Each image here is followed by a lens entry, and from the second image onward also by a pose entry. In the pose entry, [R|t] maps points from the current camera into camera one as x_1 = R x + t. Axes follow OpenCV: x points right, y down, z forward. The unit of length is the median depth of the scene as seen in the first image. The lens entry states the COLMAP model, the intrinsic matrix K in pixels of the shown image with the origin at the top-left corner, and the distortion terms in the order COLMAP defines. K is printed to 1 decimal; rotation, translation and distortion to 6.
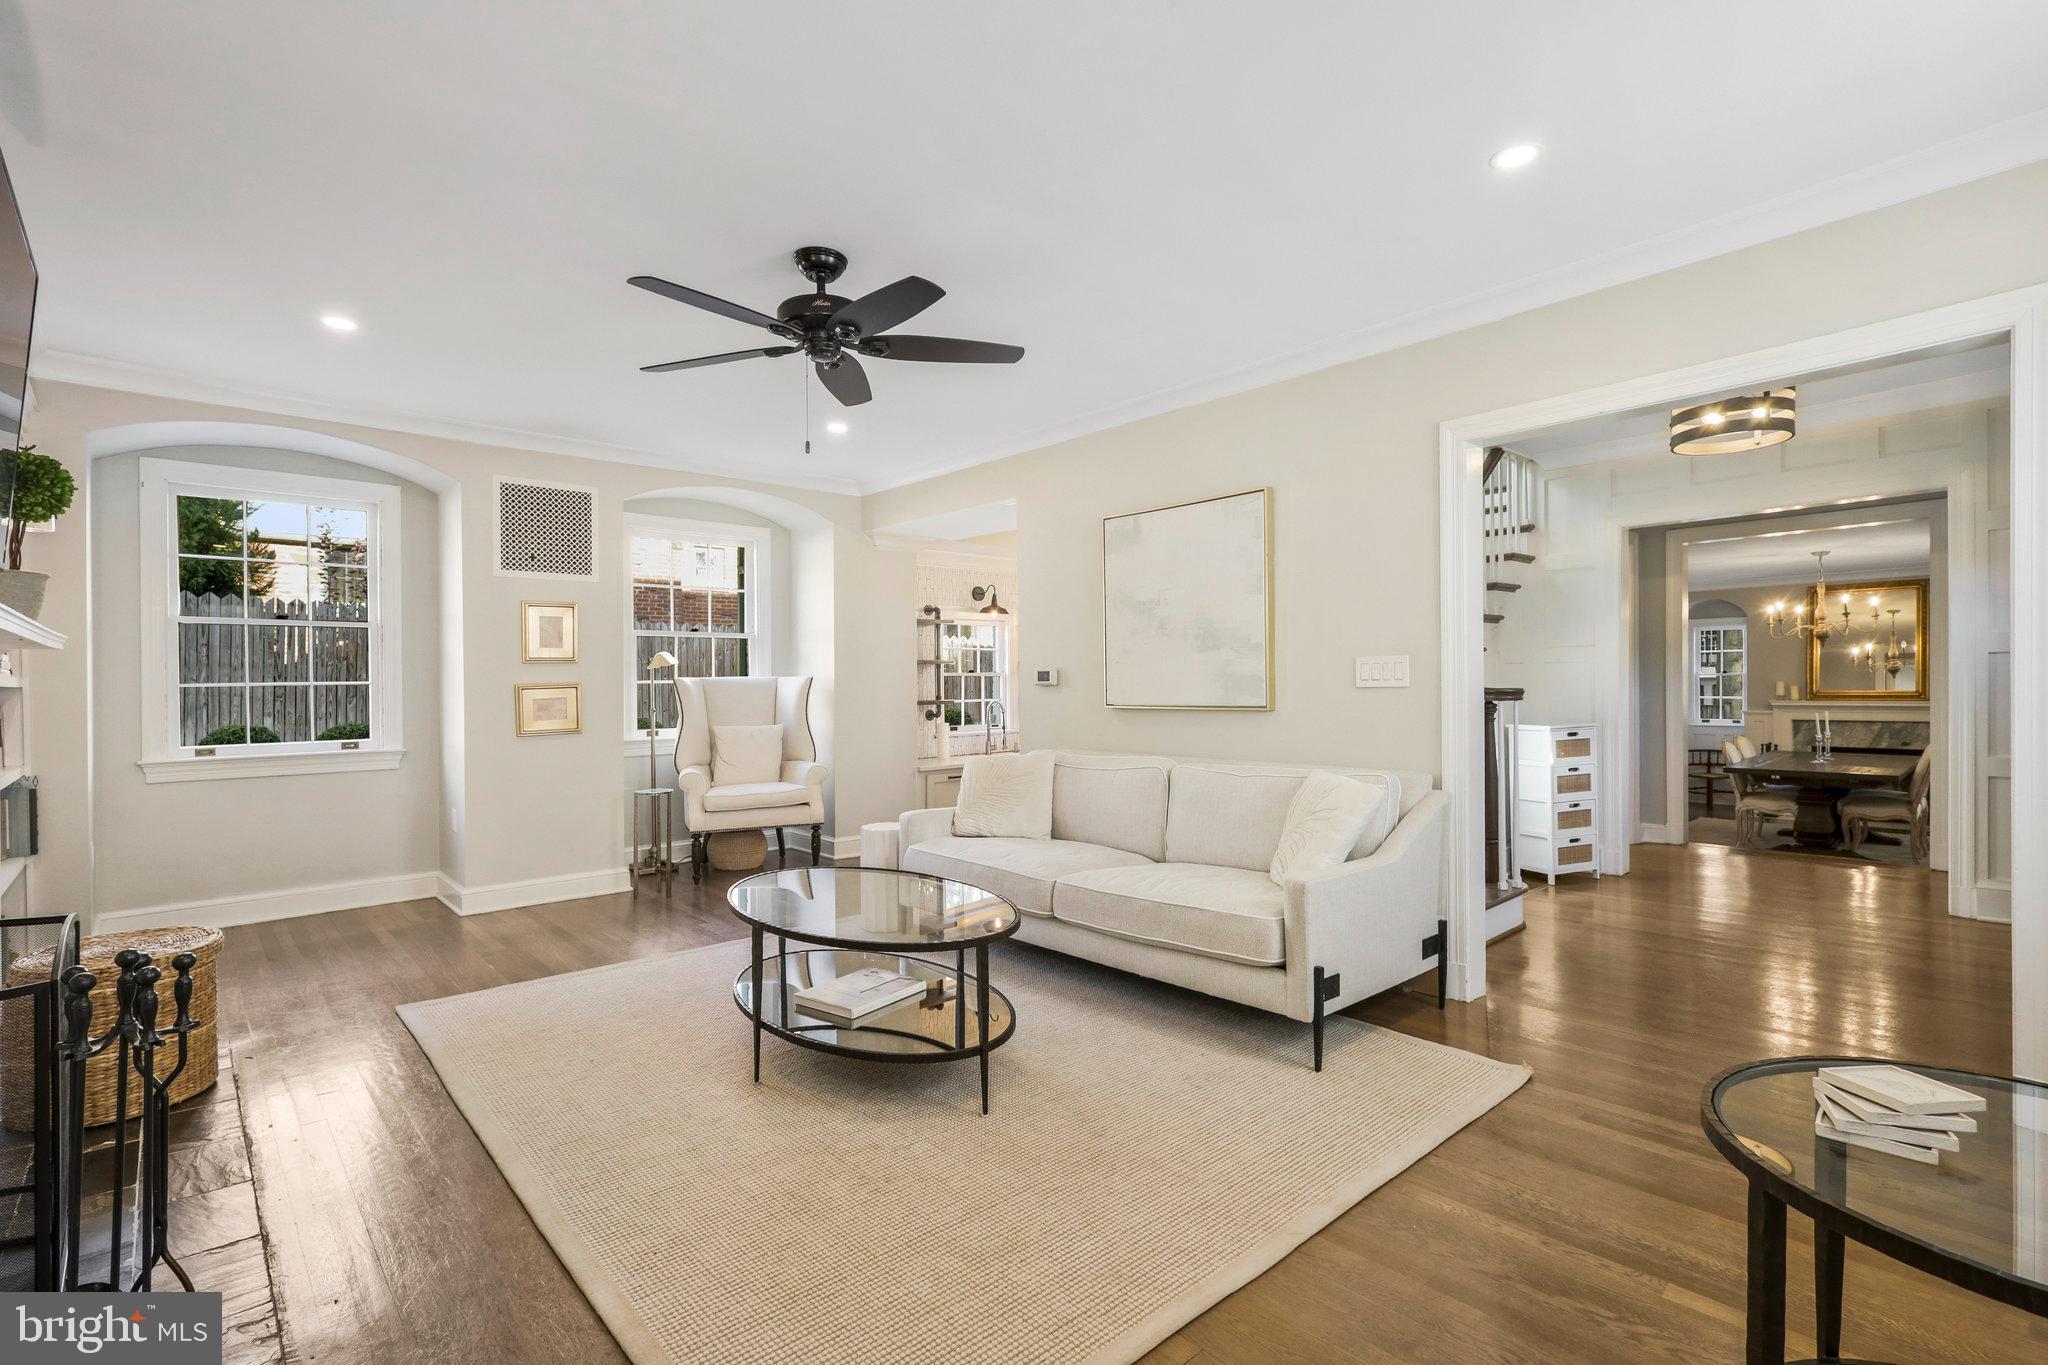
lens RADIAL K [[955.4, 0, 1023.5], [0, 955.4, 689.8], [0, 0, 1]] dist [-0.007453, 0.001245]
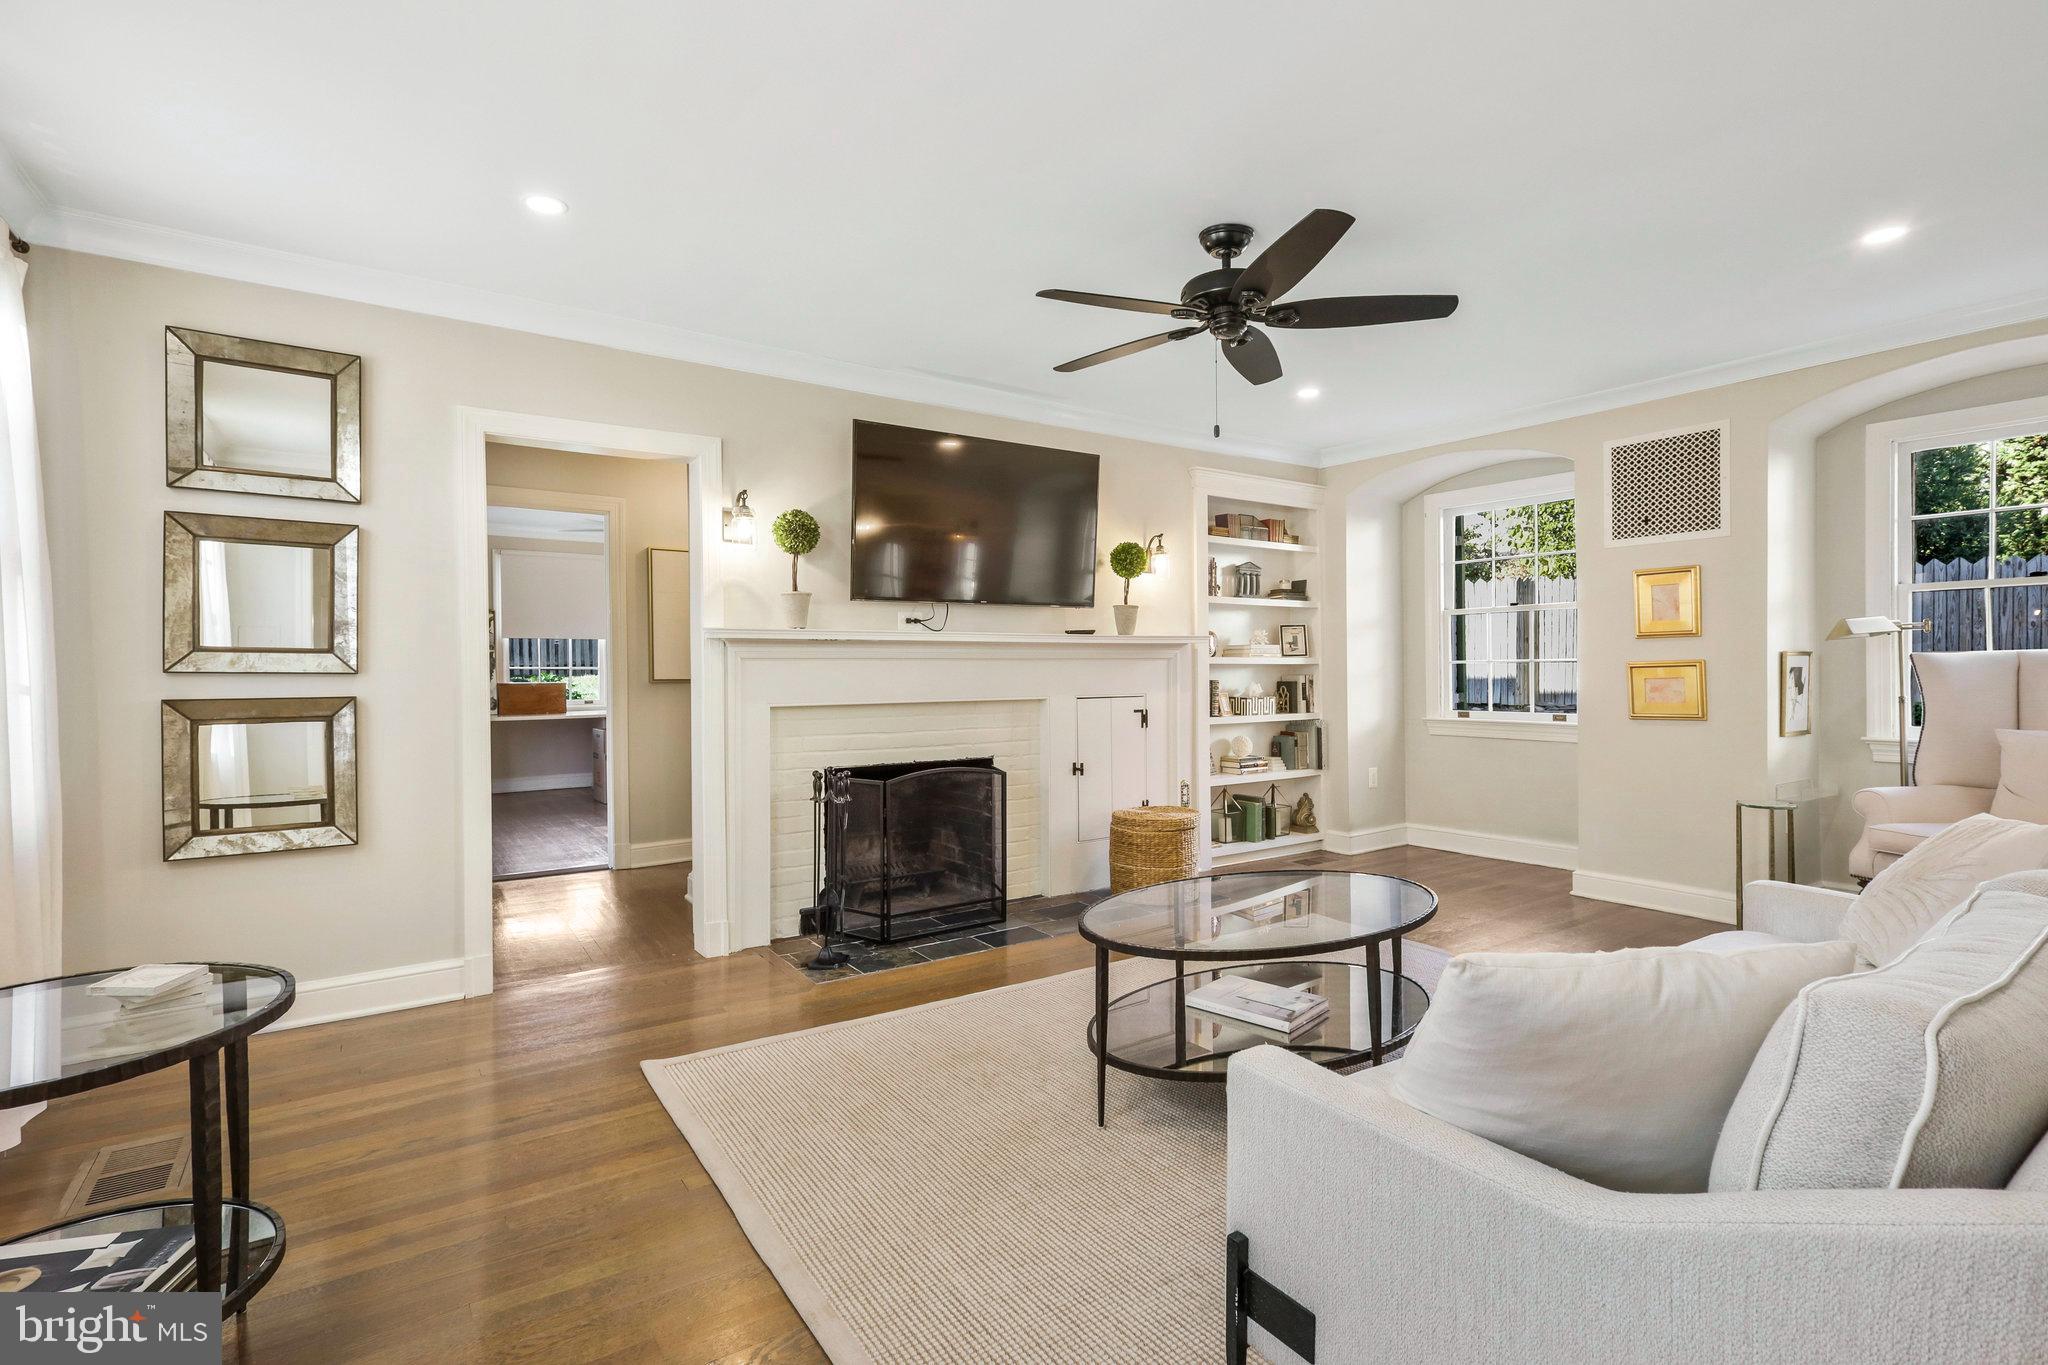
lens RADIAL K [[955.4, 0, 1022.6], [0, 955.4, 680.8], [0, 0, 1]] dist [-0.007453, 0.001245]
pose [[-0.140517, 0.019308, -0.989890, 0.427999], [0.002667, 0.999814, 0.019123, -0.006312], [0.990075, 0.000047, -0.140543, 0.505159]]
